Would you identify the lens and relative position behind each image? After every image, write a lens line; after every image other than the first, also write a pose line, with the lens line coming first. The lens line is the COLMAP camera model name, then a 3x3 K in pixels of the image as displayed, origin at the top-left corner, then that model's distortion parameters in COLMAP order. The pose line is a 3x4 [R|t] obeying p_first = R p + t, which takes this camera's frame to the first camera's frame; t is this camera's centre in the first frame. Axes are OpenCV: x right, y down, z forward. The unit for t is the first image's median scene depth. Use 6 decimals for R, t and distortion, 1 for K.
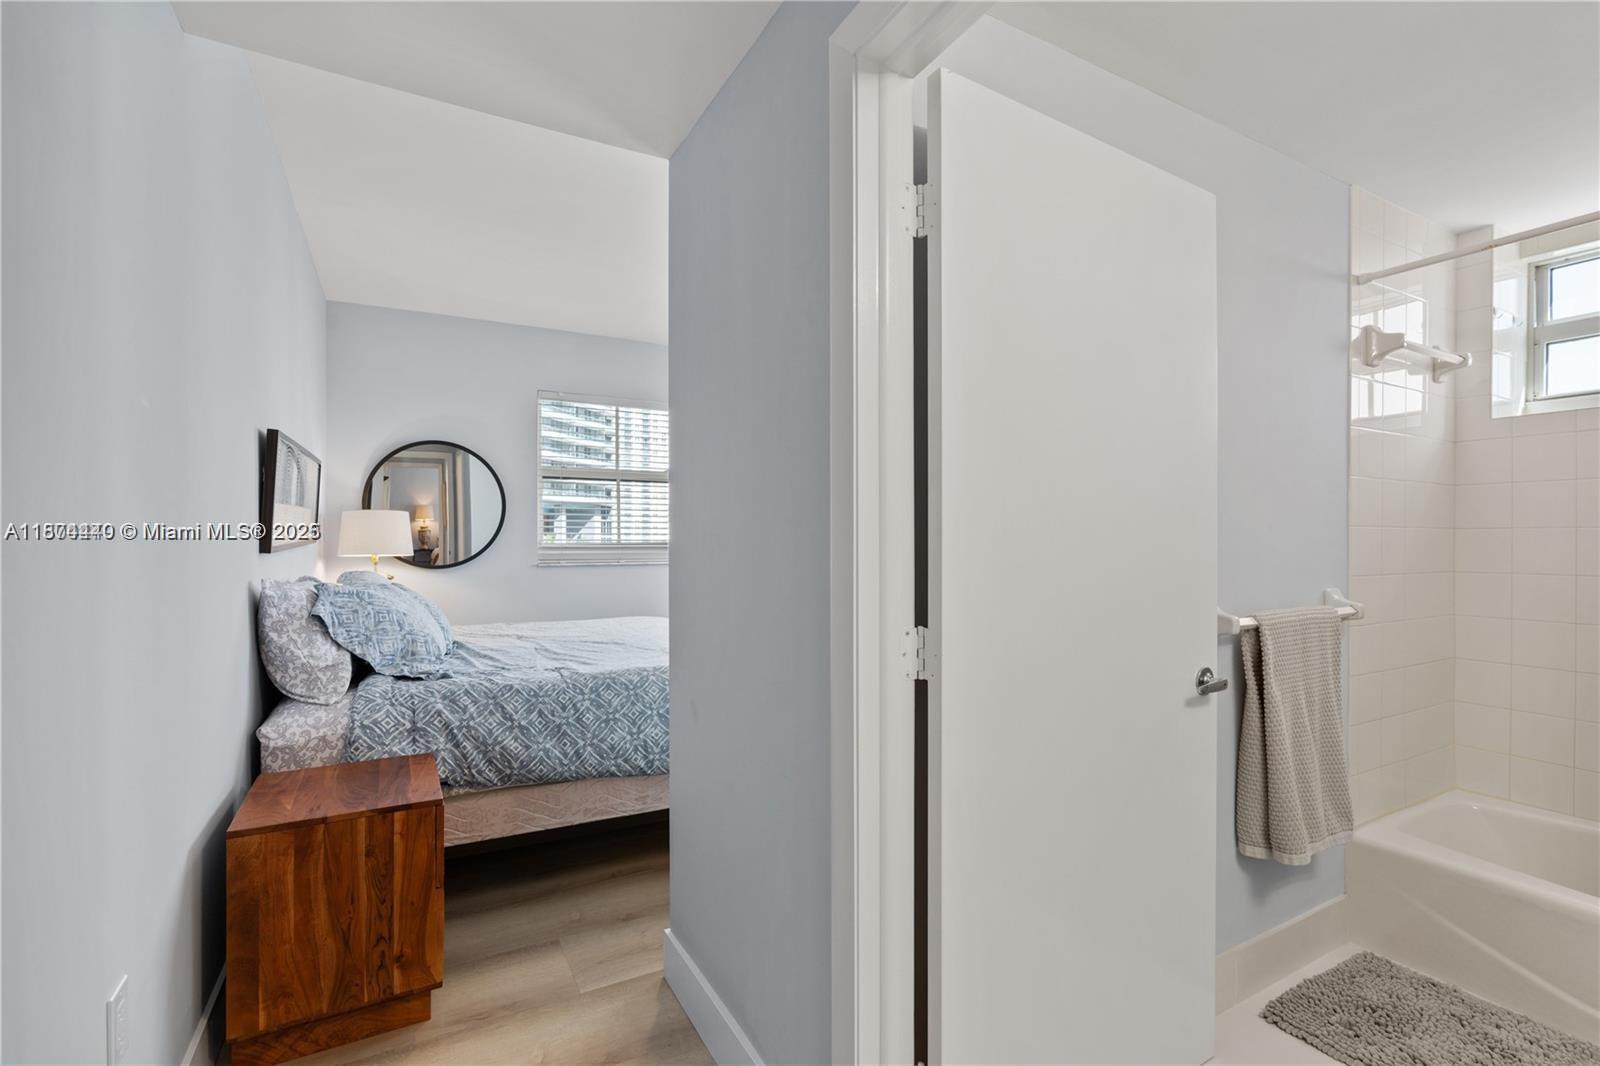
lens RADIAL K [[725.7, 0, 800.0], [0, 725.7, 533.0], [0, 0, 1]] dist [-0.000246, 0.000796]
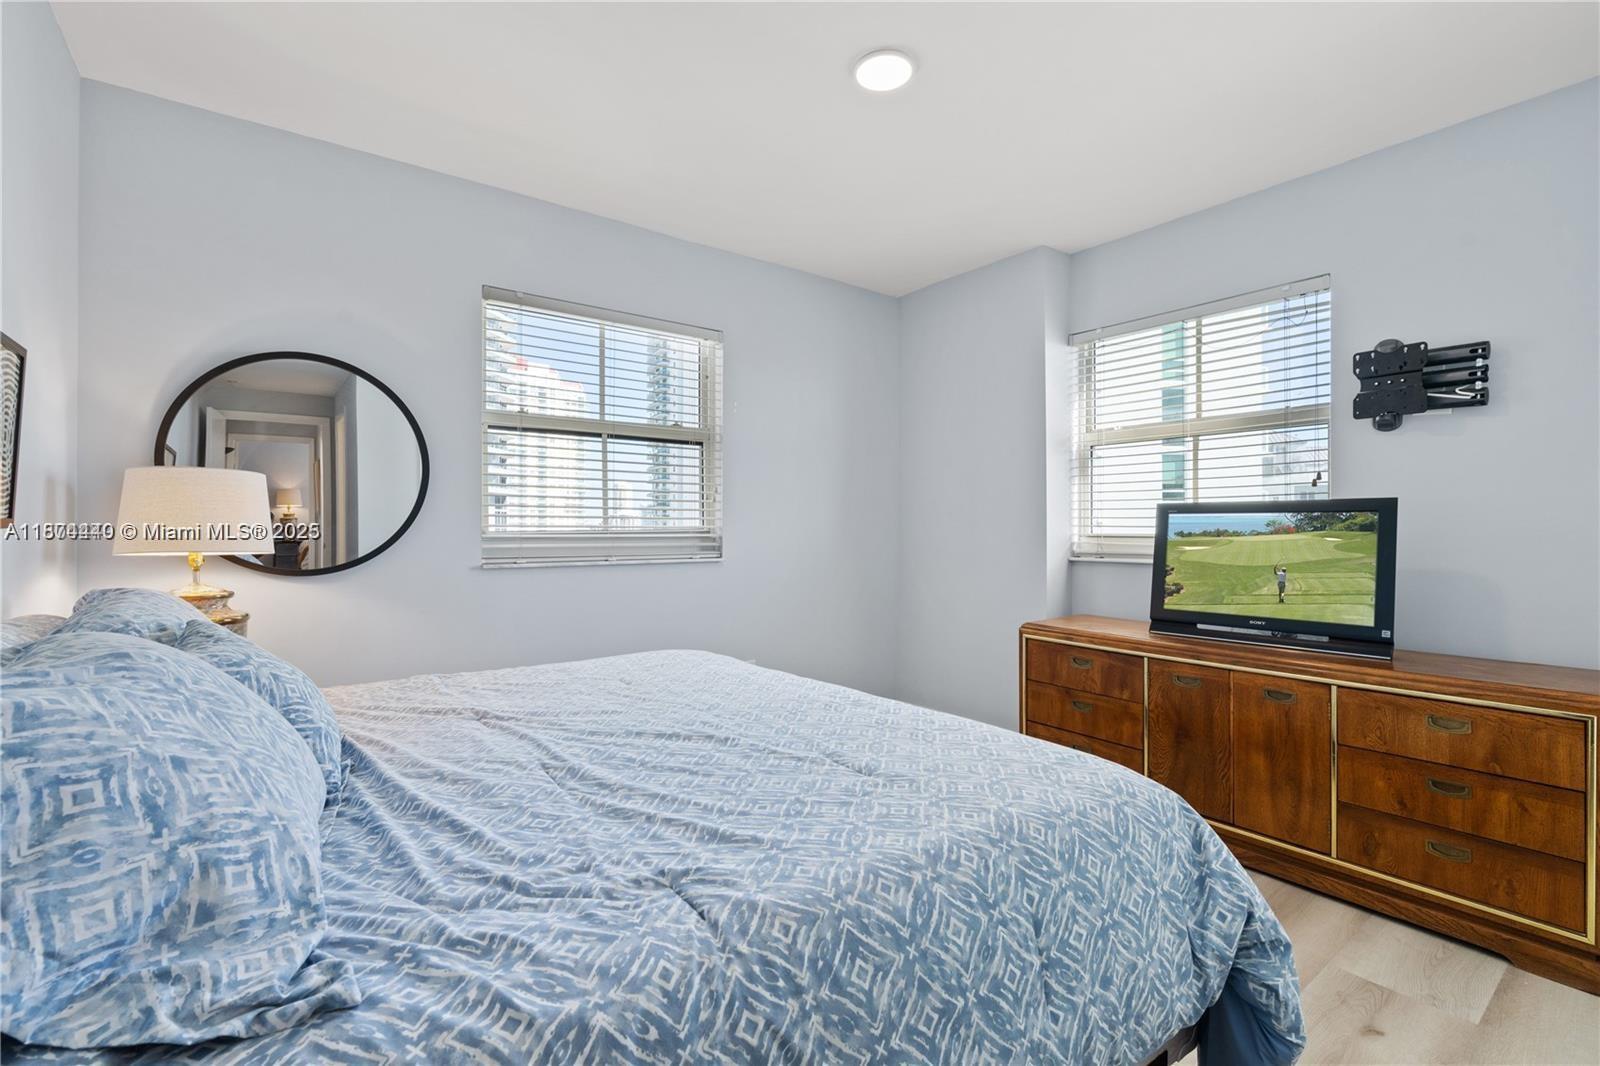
lens RADIAL K [[707.5, 0, 804.6], [0, 707.5, 520.7], [0, 0, 1]] dist [-0.010499, 0.000492]
pose [[0.988604, -0.001971, 0.150526, -0.321700], [0.002738, 0.999984, -0.004884, 0.014838], [-0.150514, 0.005241, 0.988594, 0.650829]]
